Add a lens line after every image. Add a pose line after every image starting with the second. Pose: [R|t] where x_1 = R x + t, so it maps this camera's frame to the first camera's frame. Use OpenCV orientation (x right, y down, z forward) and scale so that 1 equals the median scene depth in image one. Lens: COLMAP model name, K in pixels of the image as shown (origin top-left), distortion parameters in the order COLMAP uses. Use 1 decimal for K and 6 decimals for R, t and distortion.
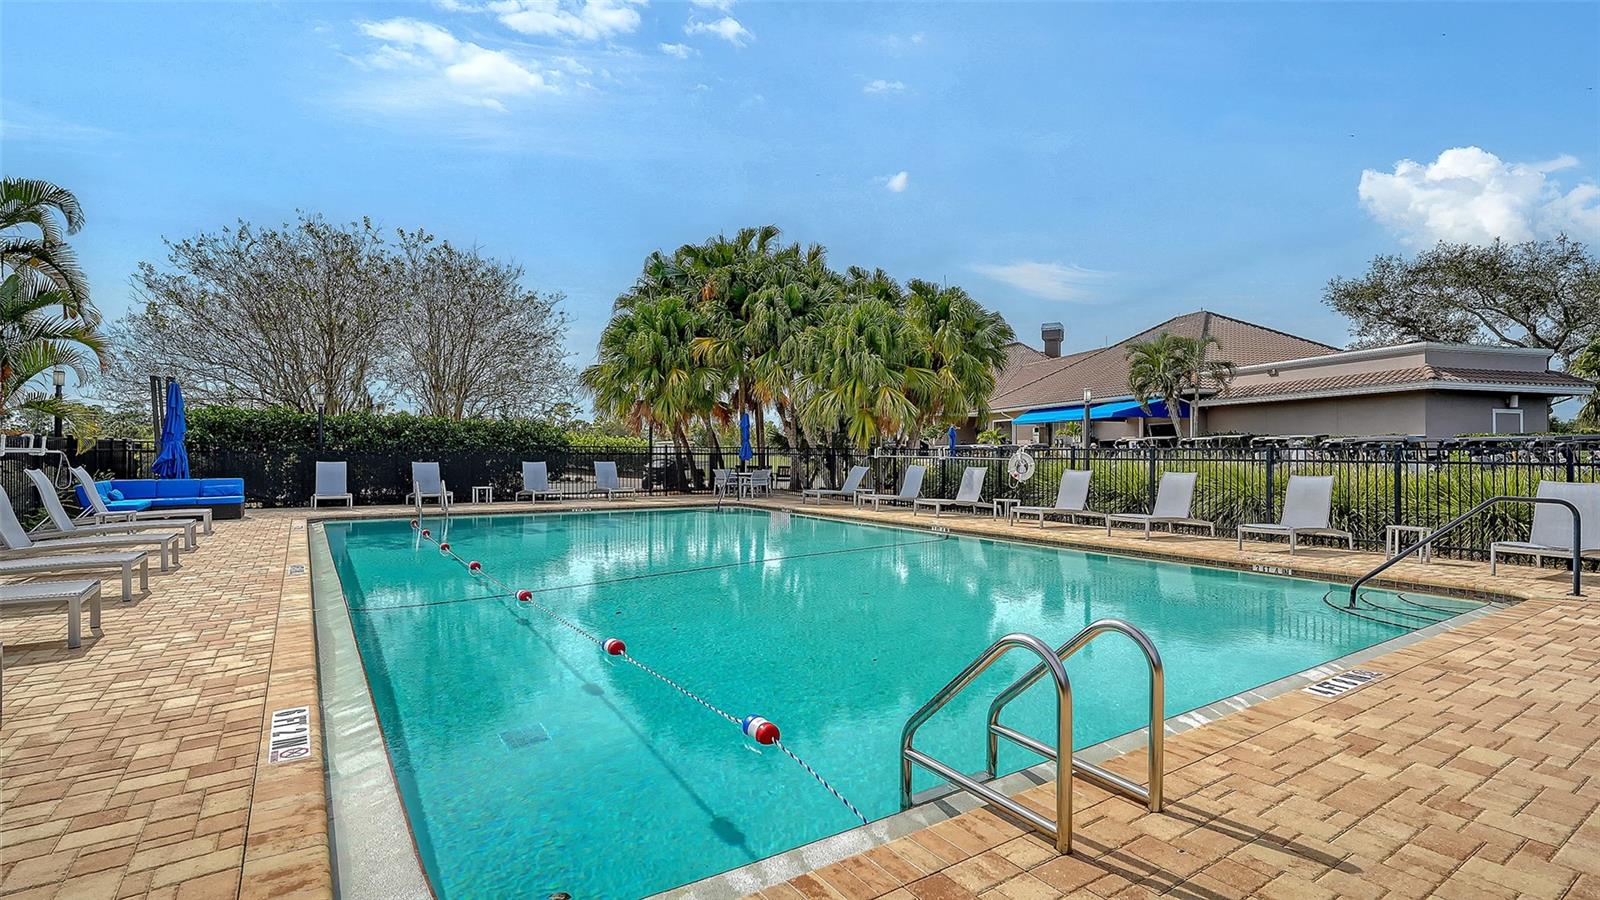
lens RADIAL K [[712.5, 0, 800.0], [0, 712.5, 450.0], [0, 0, 1]] dist [-0.002680, -0.000427]
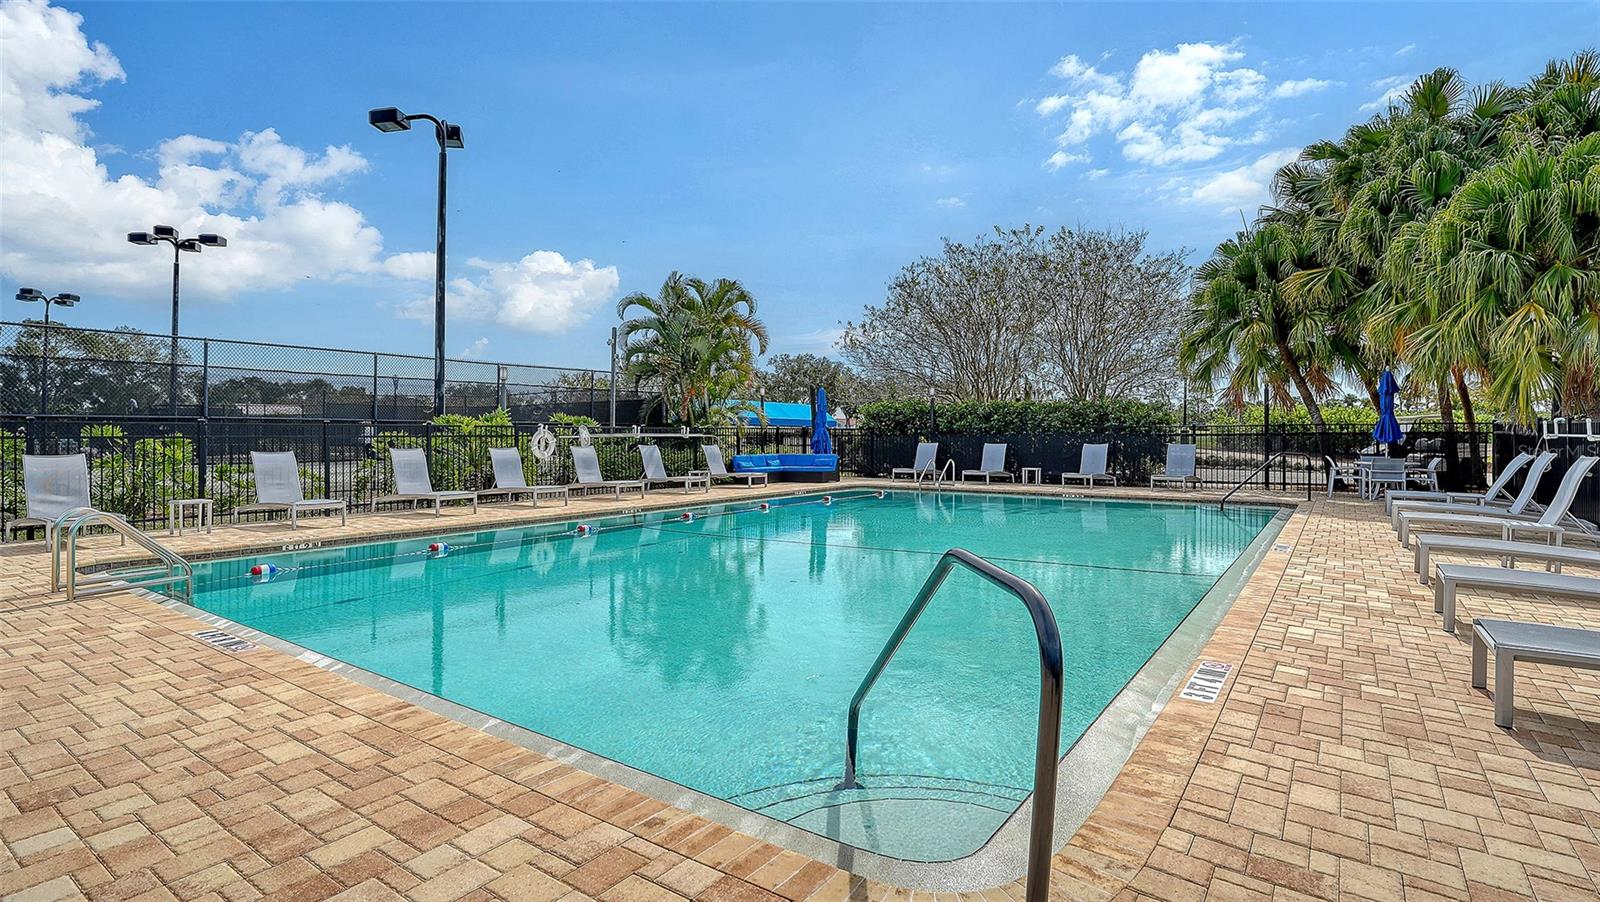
lens RADIAL K [[759.4, 0, 800.0], [0, 759.4, 451.0], [0, 0, 1]] dist [-0.000079, -0.000126]
pose [[0.357016, 0.009254, -0.934052, 0.459862], [0.012456, 0.999815, 0.014667, 0.006859], [0.934015, -0.016870, 0.356835, 0.300195]]
